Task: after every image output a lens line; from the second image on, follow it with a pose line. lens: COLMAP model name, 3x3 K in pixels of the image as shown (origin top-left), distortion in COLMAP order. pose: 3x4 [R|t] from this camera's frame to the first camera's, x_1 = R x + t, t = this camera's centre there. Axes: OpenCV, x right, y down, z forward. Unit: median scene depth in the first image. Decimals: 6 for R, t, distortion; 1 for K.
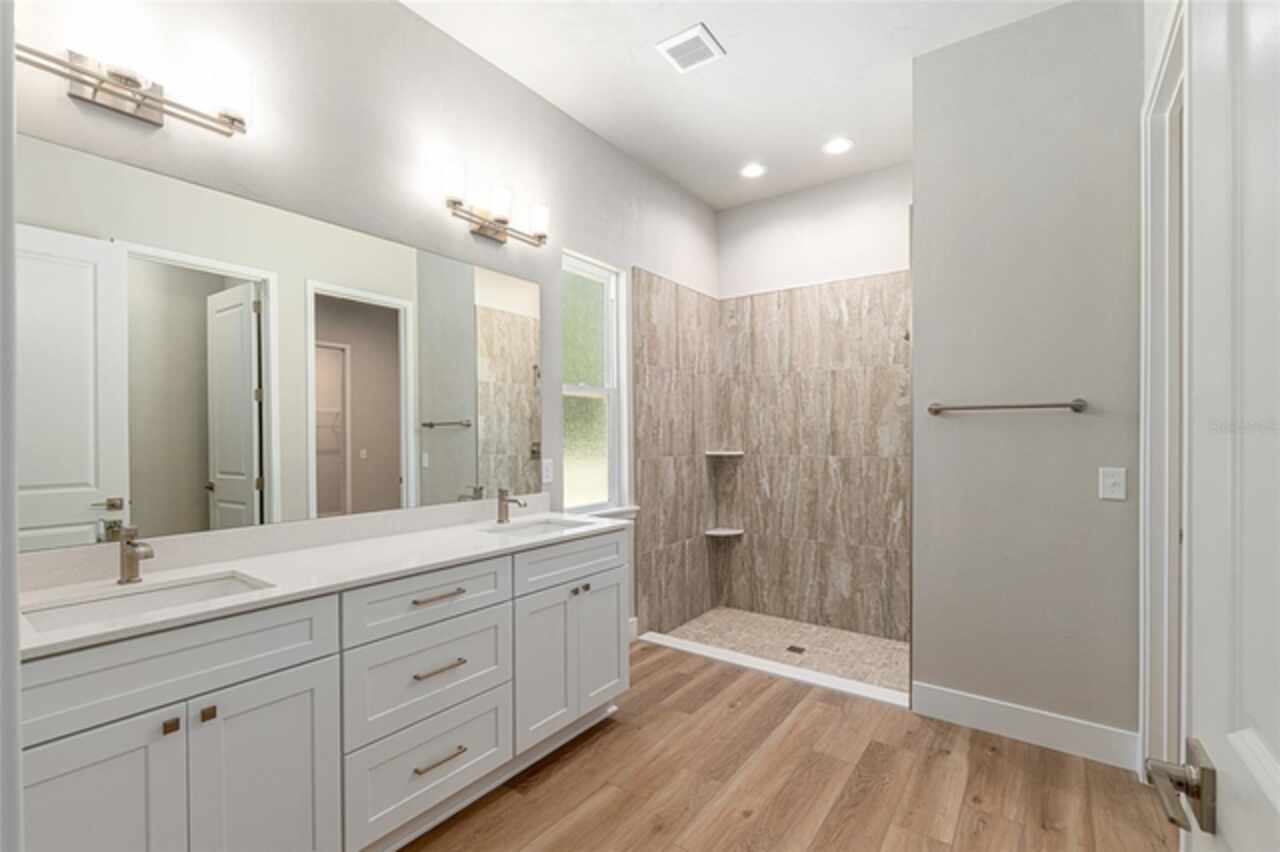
lens RADIAL K [[546.1, 0, 636.5], [0, 546.1, 442.4], [0, 0, 1]] dist [-0.009515, 0.000657]
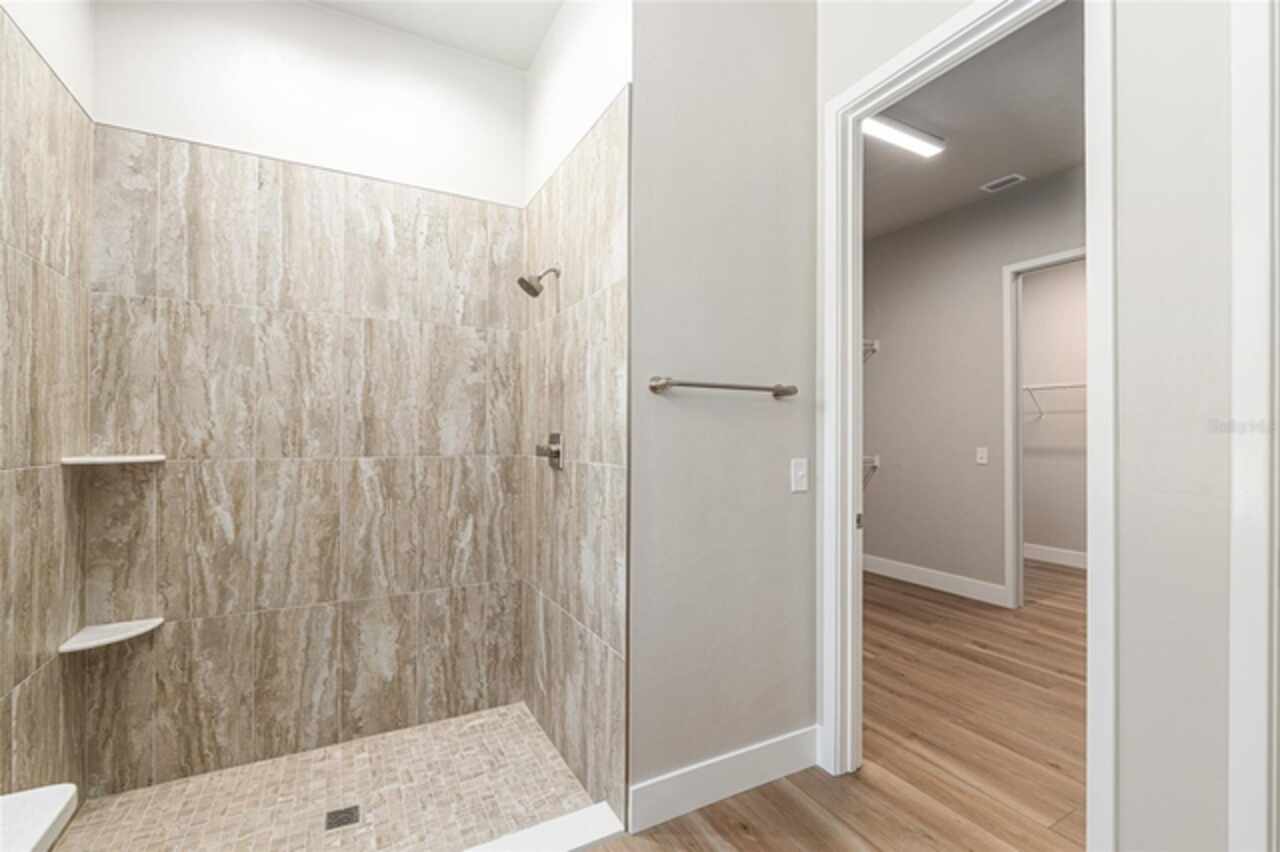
lens RADIAL K [[546.1, 0, 639.3], [0, 546.1, 431.0], [0, 0, 1]] dist [-0.009515, 0.000657]
pose [[0.432058, 0.011070, 0.901778, -0.061695], [0.005536, 0.999873, -0.014927, 0.005917], [-0.901829, 0.011442, 0.431942, 0.444097]]
